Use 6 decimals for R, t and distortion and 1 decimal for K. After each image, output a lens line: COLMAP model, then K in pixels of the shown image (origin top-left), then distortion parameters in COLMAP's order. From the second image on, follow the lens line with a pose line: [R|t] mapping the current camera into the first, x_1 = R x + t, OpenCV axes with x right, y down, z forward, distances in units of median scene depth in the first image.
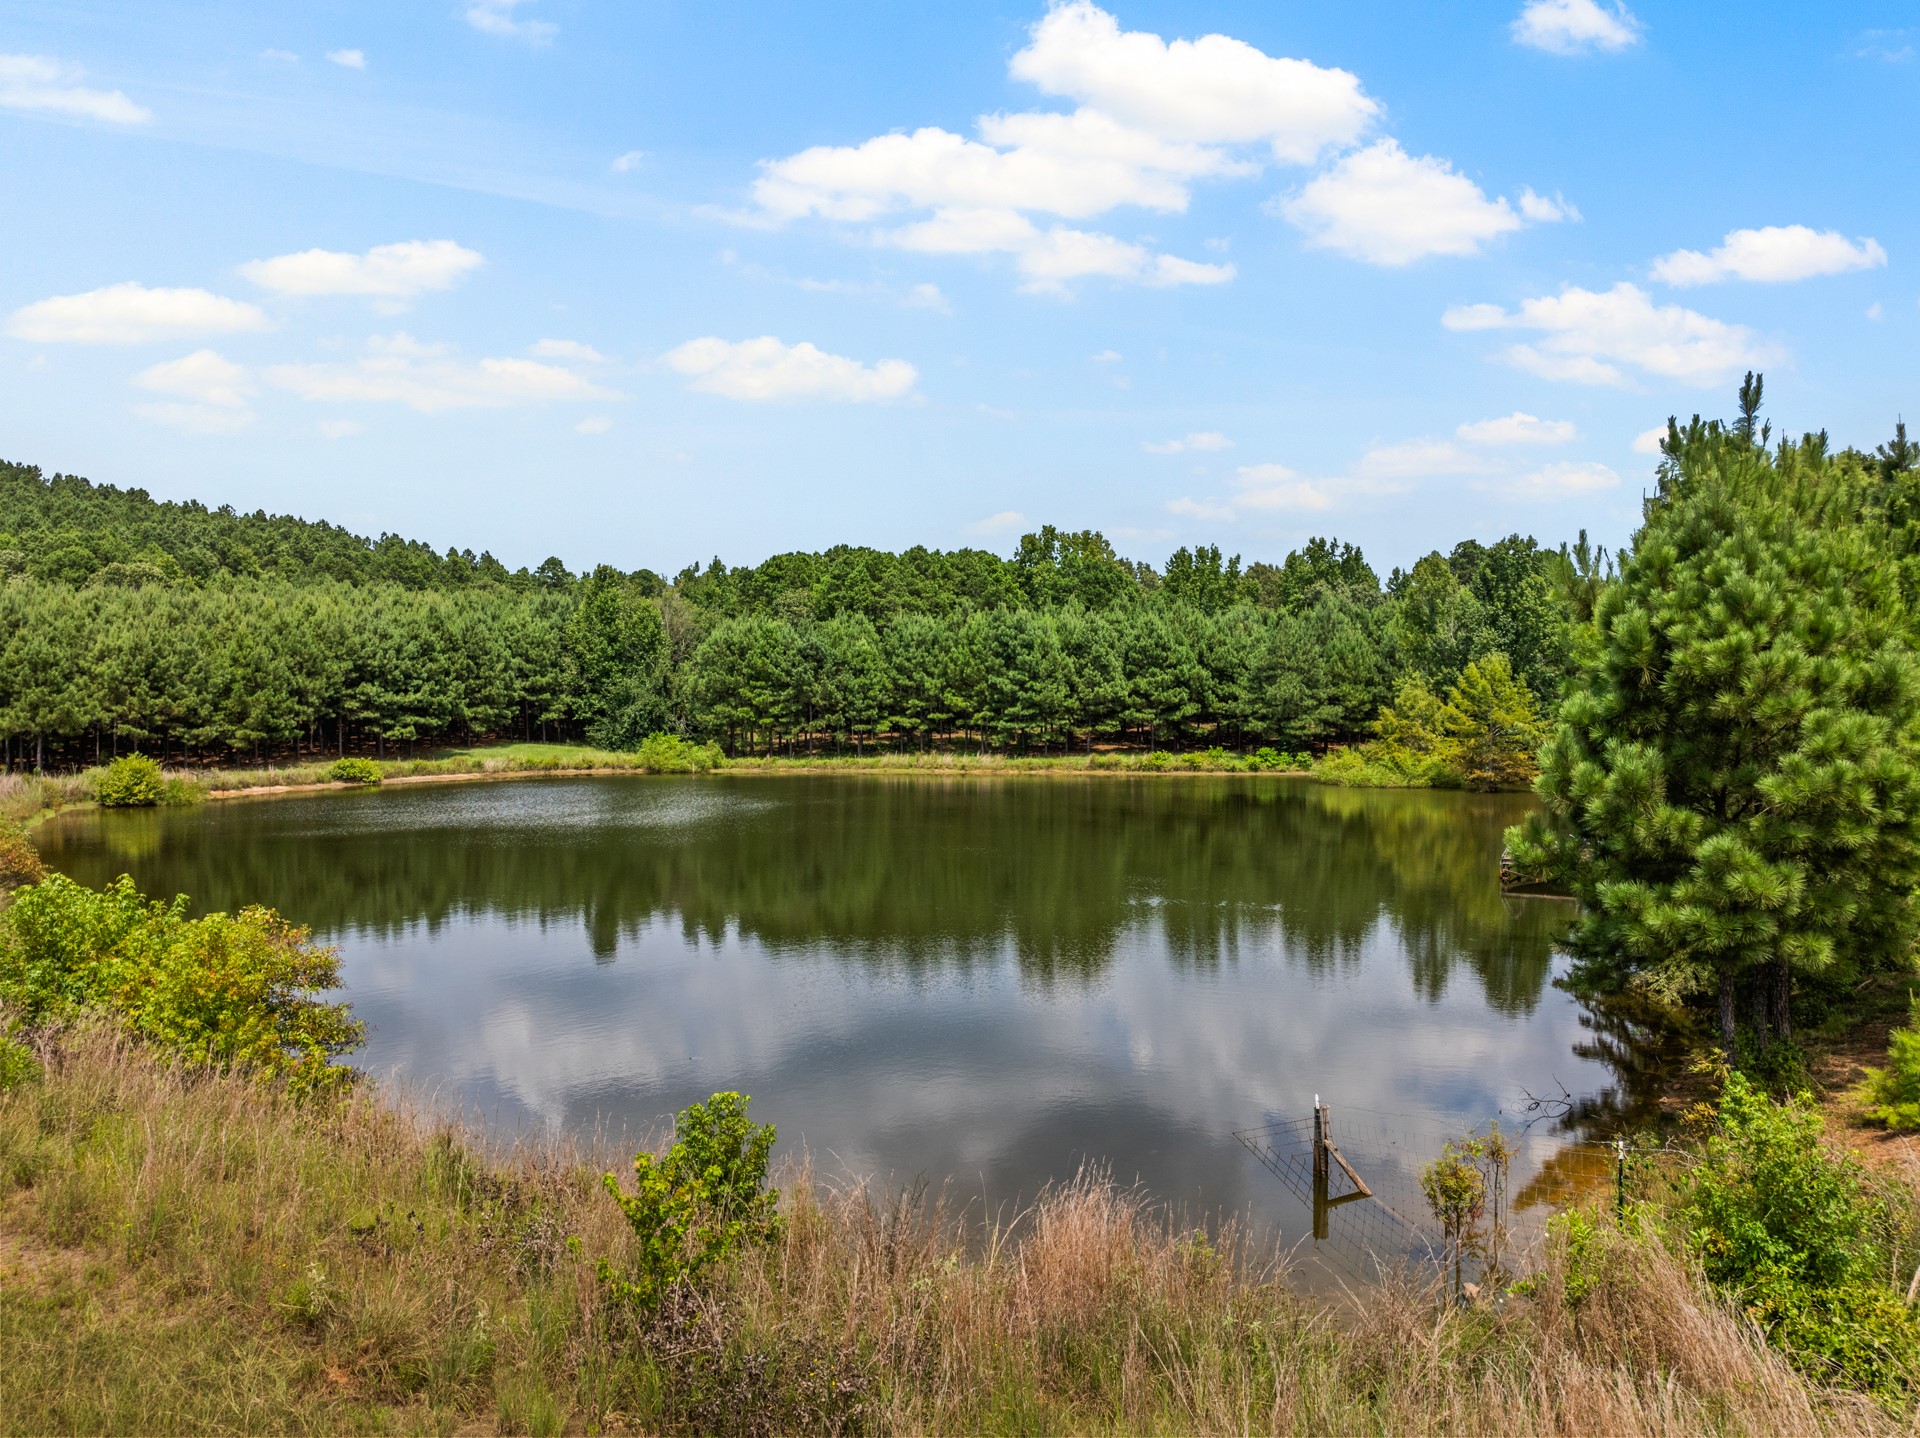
lens RADIAL K [[1357.4, 0, 944.9], [0, 1357.4, 714.7], [0, 0, 1]] dist [-0.035106, 0.003197]
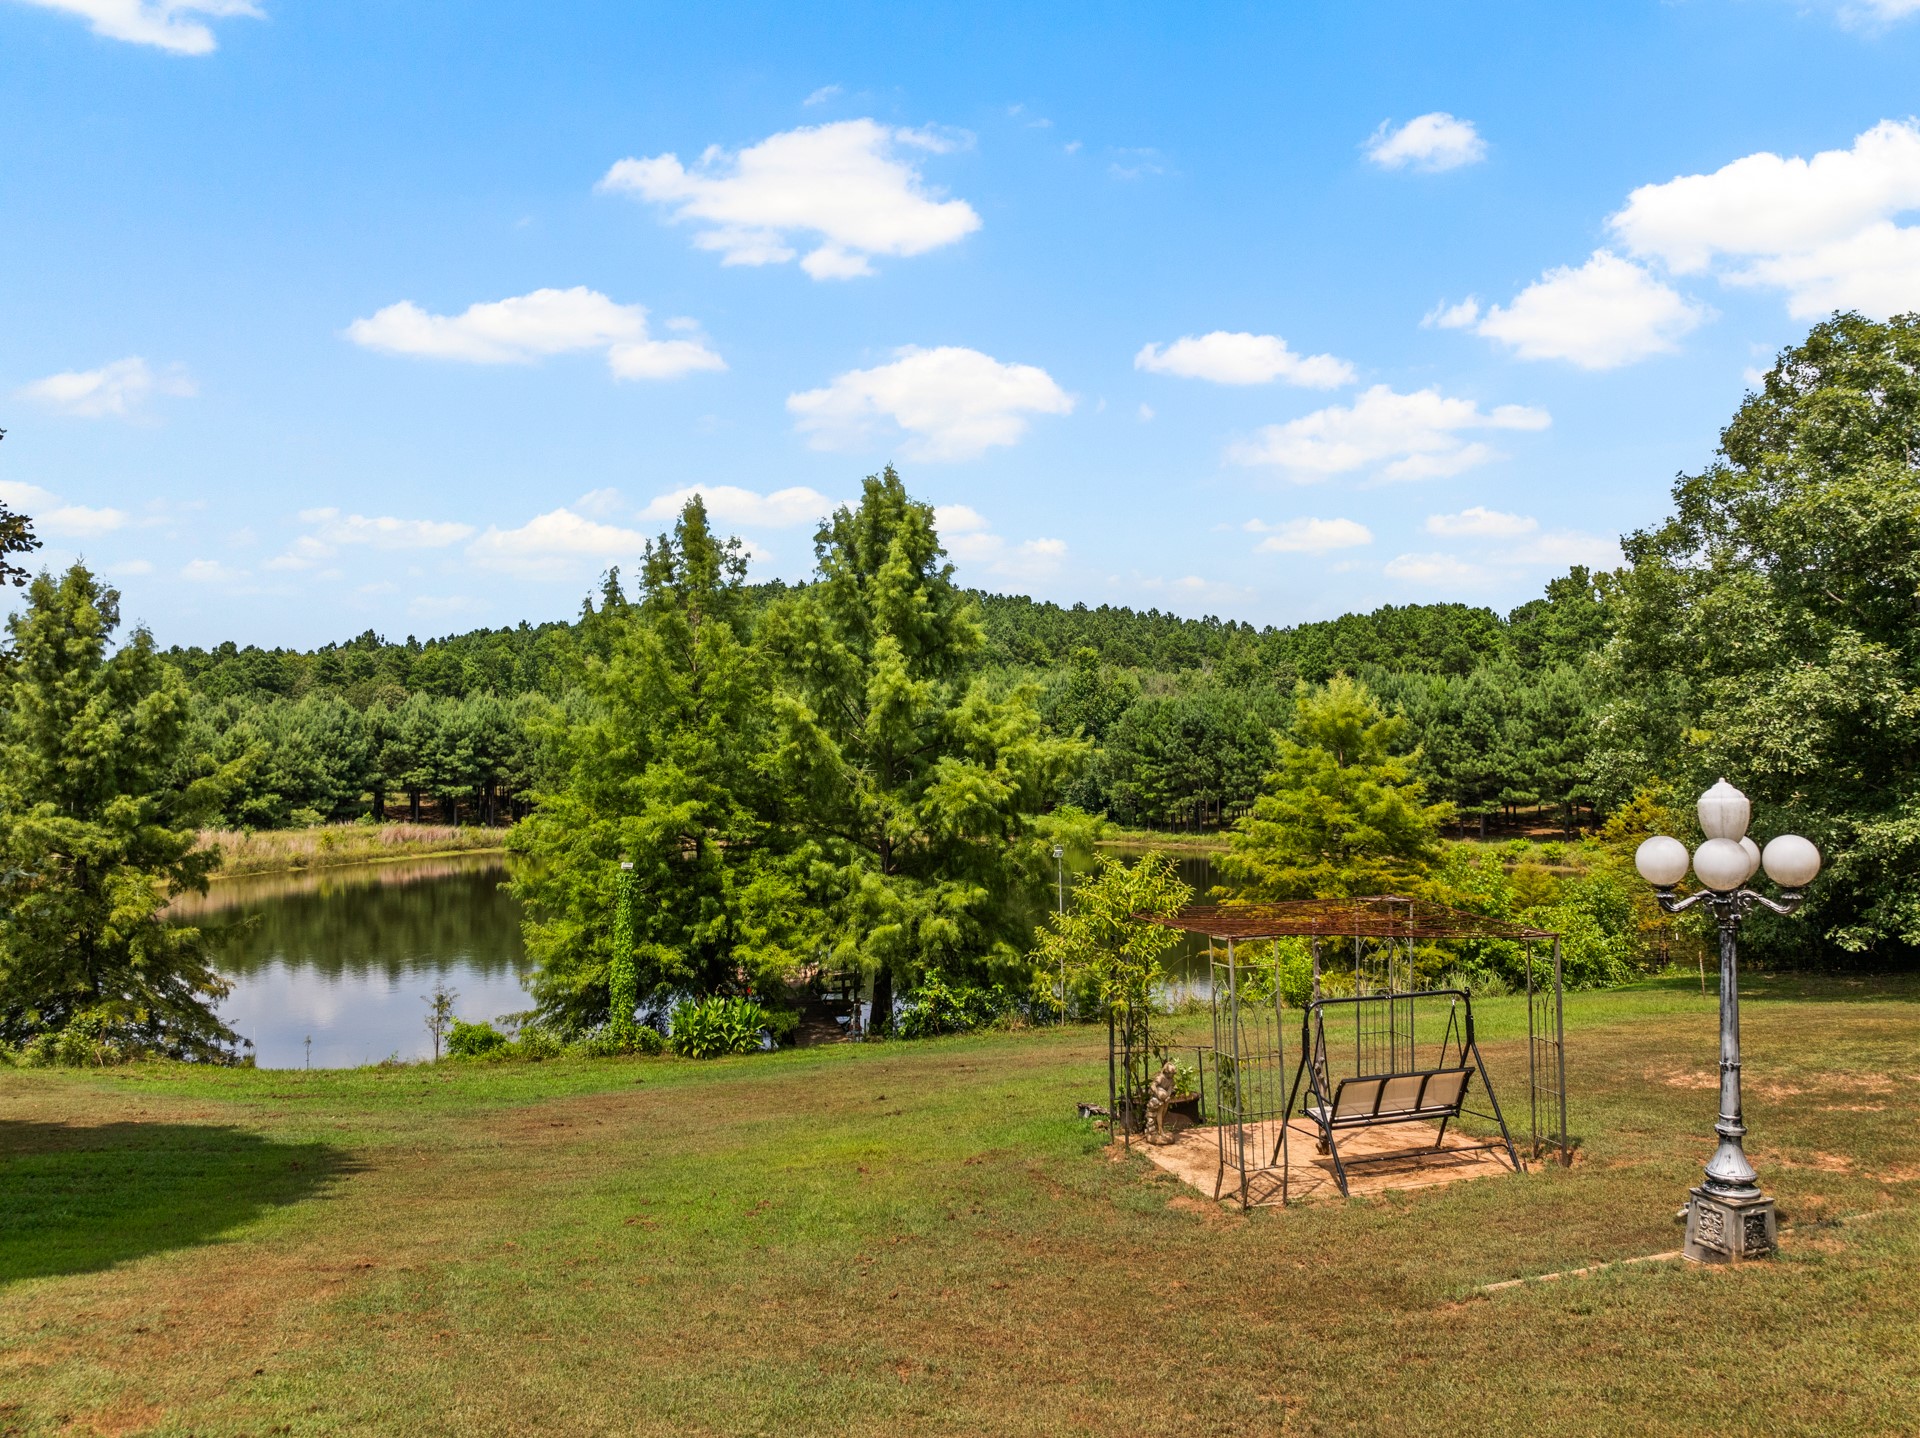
lens RADIAL K [[1357.4, 0, 944.9], [0, 1357.4, 714.7], [0, 0, 1]] dist [-0.035106, 0.003197]
pose [[0.734981, -0.027754, -0.677519, 0.487323], [-0.005514, 0.998884, -0.046900, -0.008550], [0.678065, 0.038207, 0.734008, 0.175625]]
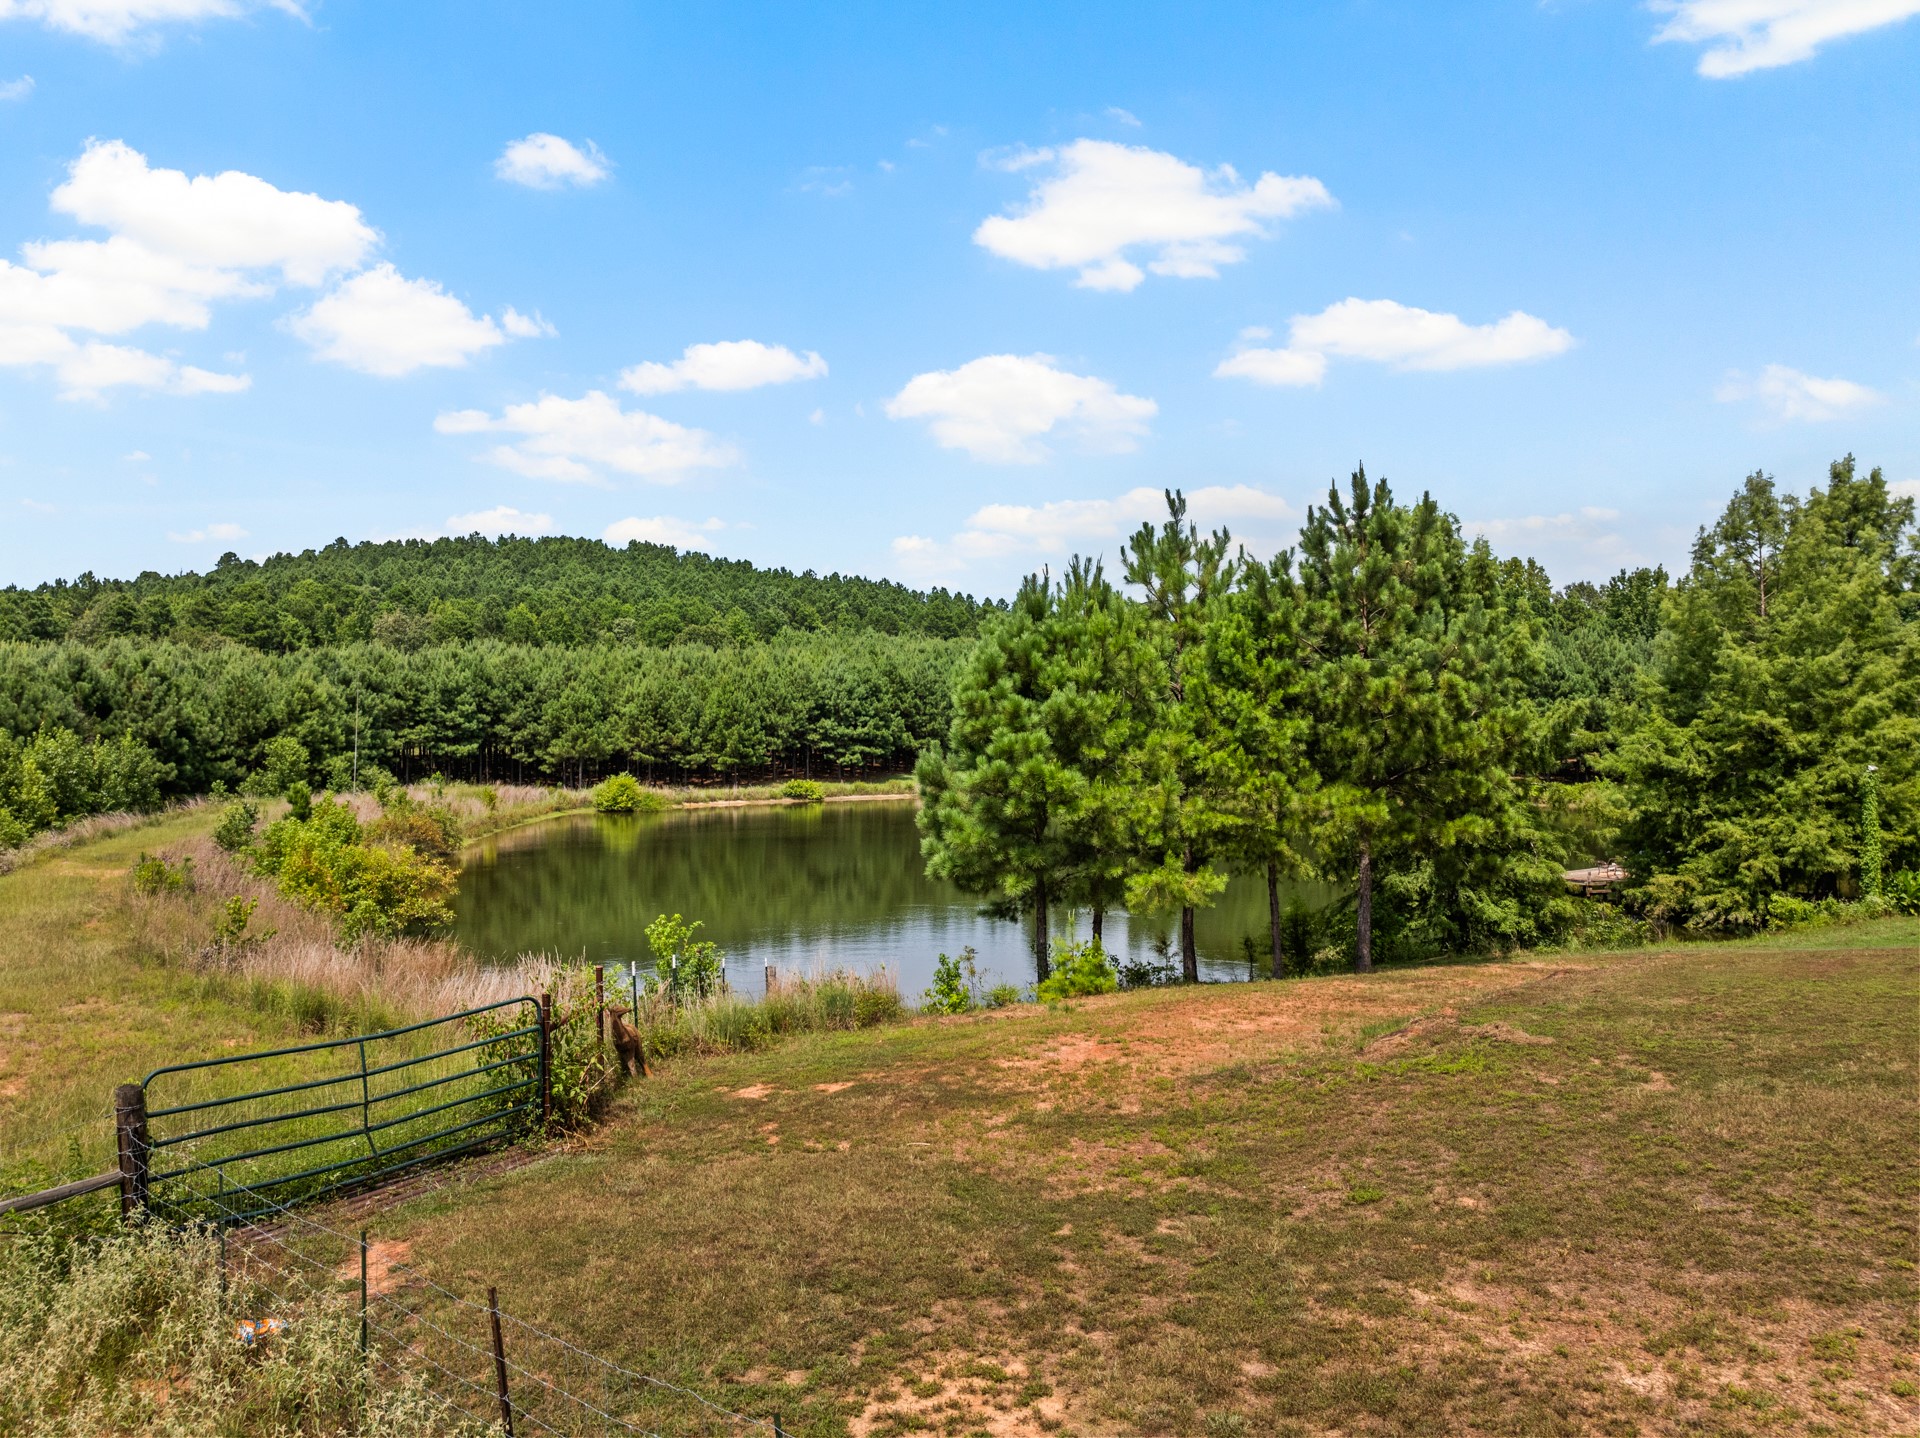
lens RADIAL K [[1344.9, 0, 967.5], [0, 1344.9, 710.2], [0, 0, 1]] dist [-0.029533, -0.001647]
pose [[0.916336, -0.010671, -0.400268, 0.181917], [-0.000887, 0.999588, -0.028679, 0.003182], [0.400409, 0.026634, 0.915949, -0.069273]]
